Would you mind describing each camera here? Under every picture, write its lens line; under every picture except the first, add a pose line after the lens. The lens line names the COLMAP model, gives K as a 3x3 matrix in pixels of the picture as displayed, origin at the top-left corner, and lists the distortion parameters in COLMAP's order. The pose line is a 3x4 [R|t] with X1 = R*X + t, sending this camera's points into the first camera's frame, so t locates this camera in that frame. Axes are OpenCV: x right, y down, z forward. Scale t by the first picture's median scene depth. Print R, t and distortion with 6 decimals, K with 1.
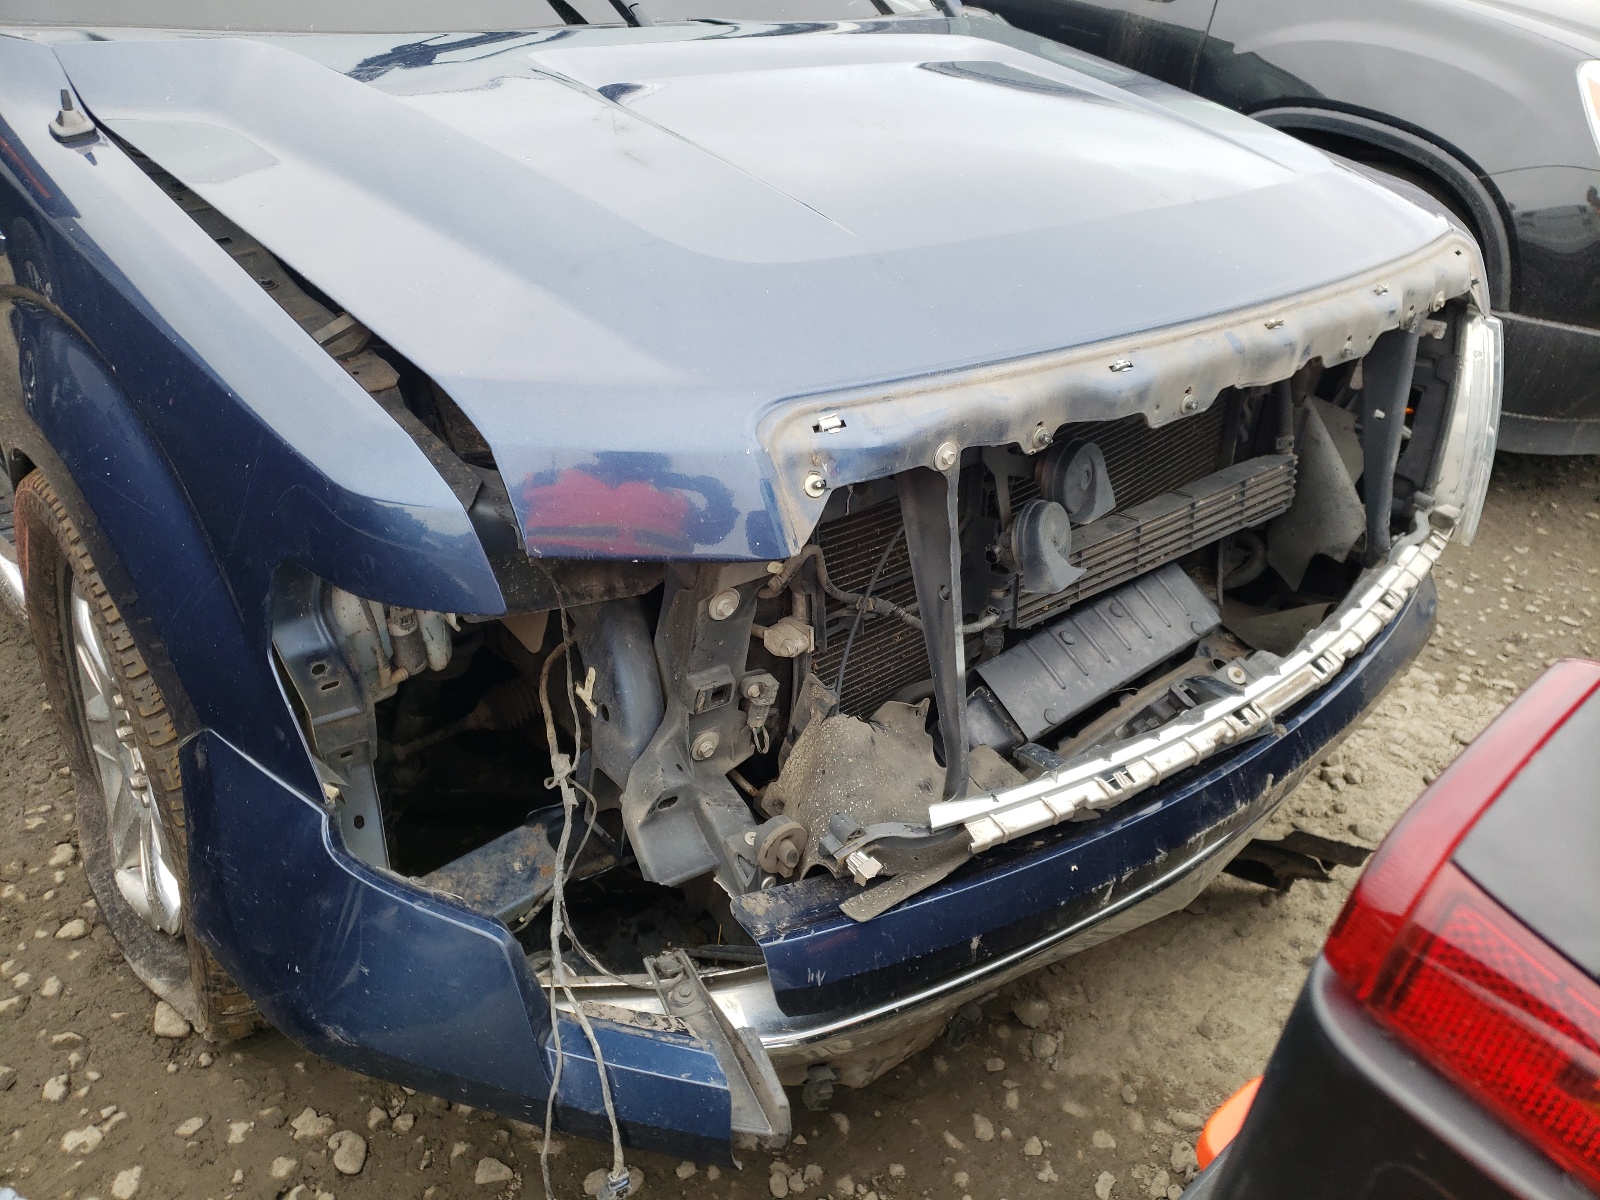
lens RADIAL K [[1241.0, 0, 752.3], [0, 1241.0, 593.8], [0, 0, 1]] dist [0.081548, -0.150411]
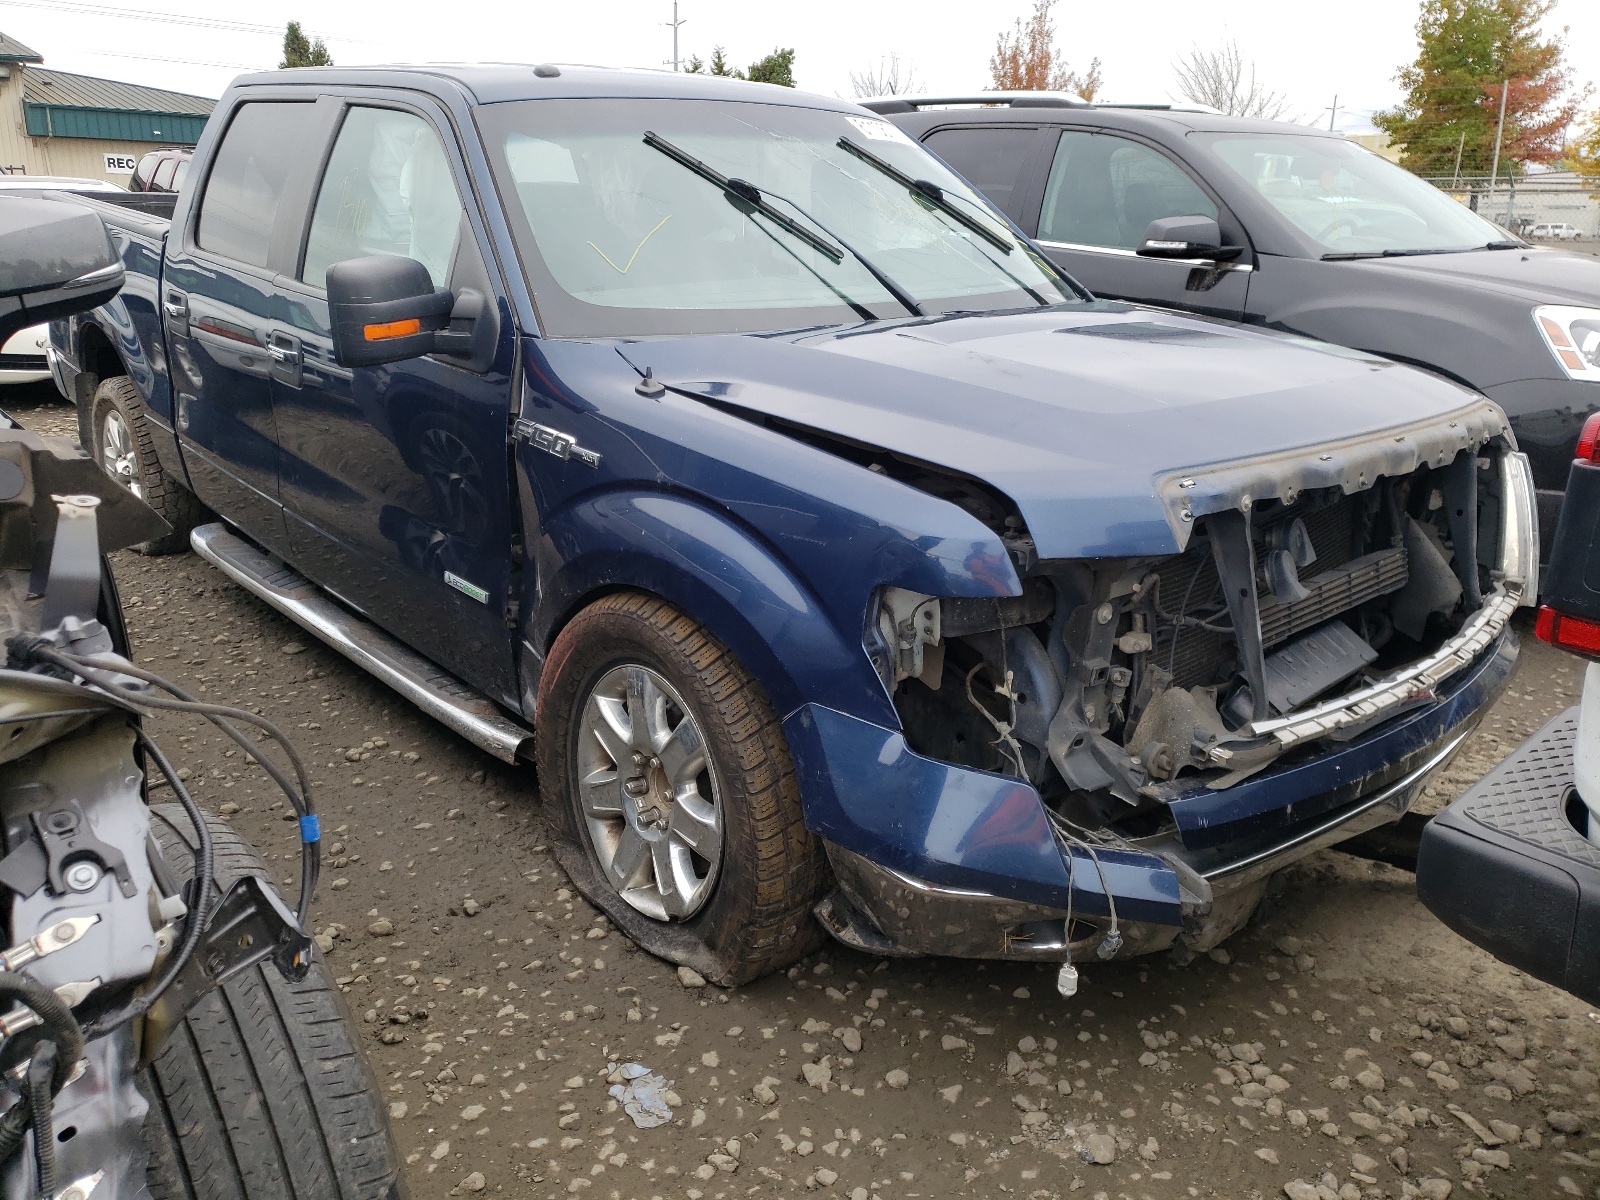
lens RADIAL K [[1186.5, 0, 800.0], [0, 1186.5, 600.0], [0, 0, 1]] dist [0.030780, 0.005479]
pose [[0.997691, -0.067276, 0.009284, -0.394006], [0.067677, 0.973454, -0.218647, 0.275742], [0.005672, 0.218770, 0.975760, -0.495547]]
